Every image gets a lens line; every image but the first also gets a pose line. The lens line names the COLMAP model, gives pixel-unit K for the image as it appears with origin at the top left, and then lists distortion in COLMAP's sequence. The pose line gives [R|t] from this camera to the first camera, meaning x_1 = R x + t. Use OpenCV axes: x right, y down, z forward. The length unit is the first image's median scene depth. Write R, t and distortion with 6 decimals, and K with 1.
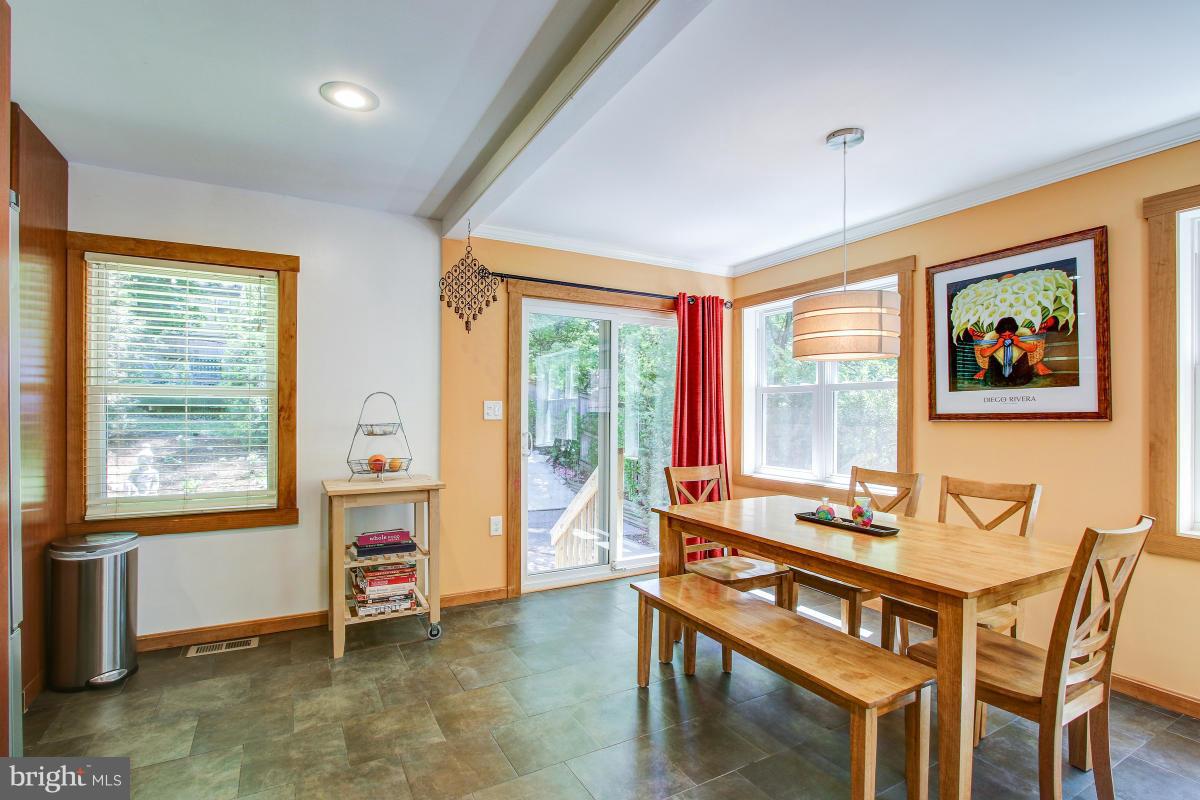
lens RADIAL K [[565.0, 0, 602.4], [0, 565.0, 406.4], [0, 0, 1]] dist [-0.028074, 0.000417]
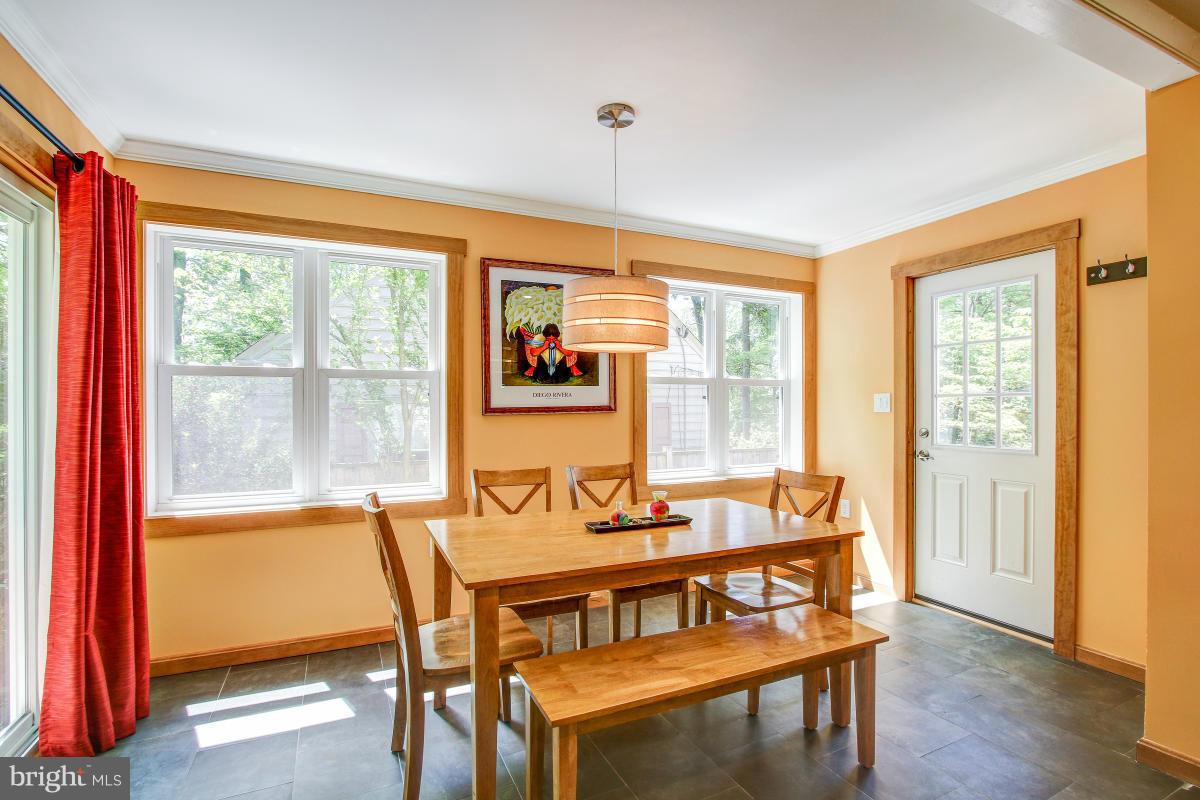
lens RADIAL K [[565.0, 0, 603.2], [0, 565.0, 404.0], [0, 0, 1]] dist [-0.028074, 0.000417]
pose [[0.072459, 0.002223, 0.997369, -0.412034], [-0.008320, 0.999964, -0.001624, 0.006844], [-0.997337, -0.008180, 0.072475, 0.774617]]
